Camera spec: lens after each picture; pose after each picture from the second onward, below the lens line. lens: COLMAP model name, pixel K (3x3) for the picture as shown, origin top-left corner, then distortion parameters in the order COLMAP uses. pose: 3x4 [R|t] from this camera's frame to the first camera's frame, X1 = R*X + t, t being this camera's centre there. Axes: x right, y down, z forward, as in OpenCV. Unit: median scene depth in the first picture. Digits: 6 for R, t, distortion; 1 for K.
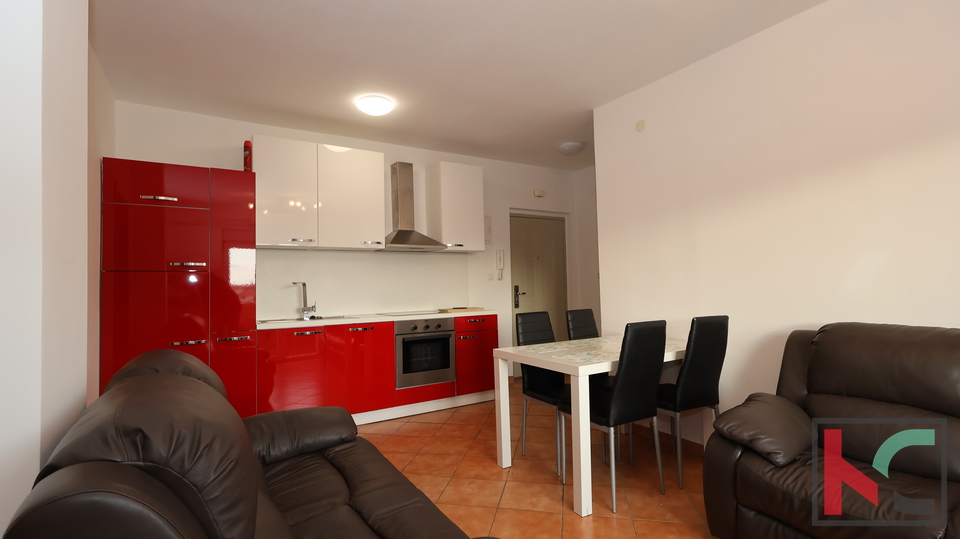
lens RADIAL K [[450.7, 0, 473.3], [0, 450.7, 270.7], [0, 0, 1]] dist [0.005839, 0.000321]
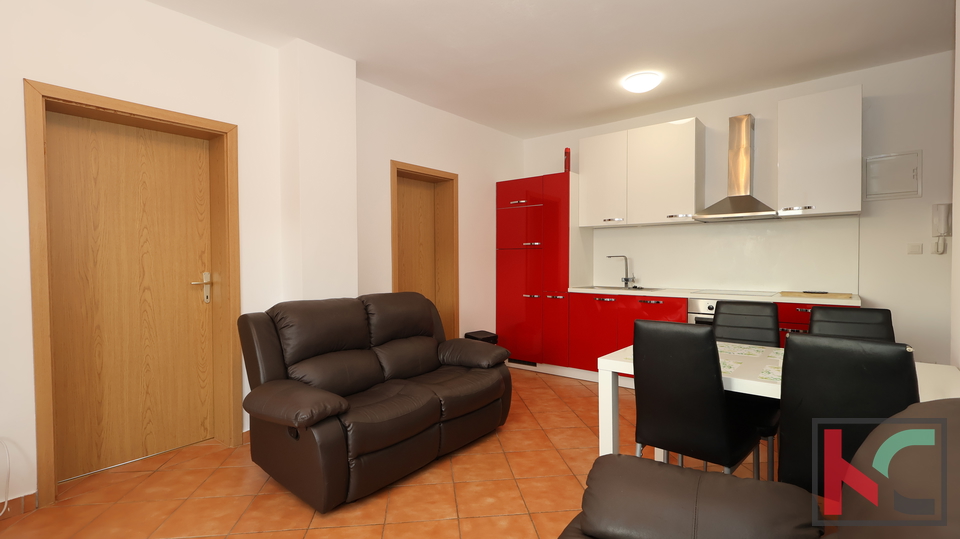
lens RADIAL K [[450.7, 0, 473.3], [0, 450.7, 270.7], [0, 0, 1]] dist [0.005839, 0.000321]
pose [[0.313379, 0.044489, -0.948586, 0.585557], [0.030748, 0.997903, 0.056960, -0.013795], [0.949130, -0.047017, 0.311353, 0.281245]]
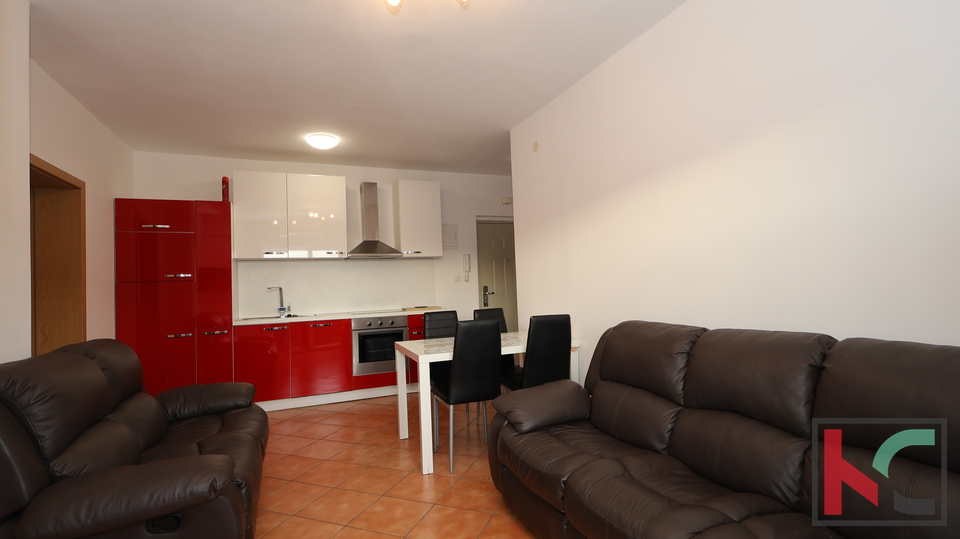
lens RADIAL K [[455.0, 0, 476.9], [0, 455.0, 270.0], [0, 0, 1]] dist [-0.002246, 0.000212]
pose [[0.987282, -0.017056, -0.158058, 0.346255], [0.018441, 0.999803, 0.007303, -0.019294], [0.157903, -0.010125, 0.987403, -0.132062]]
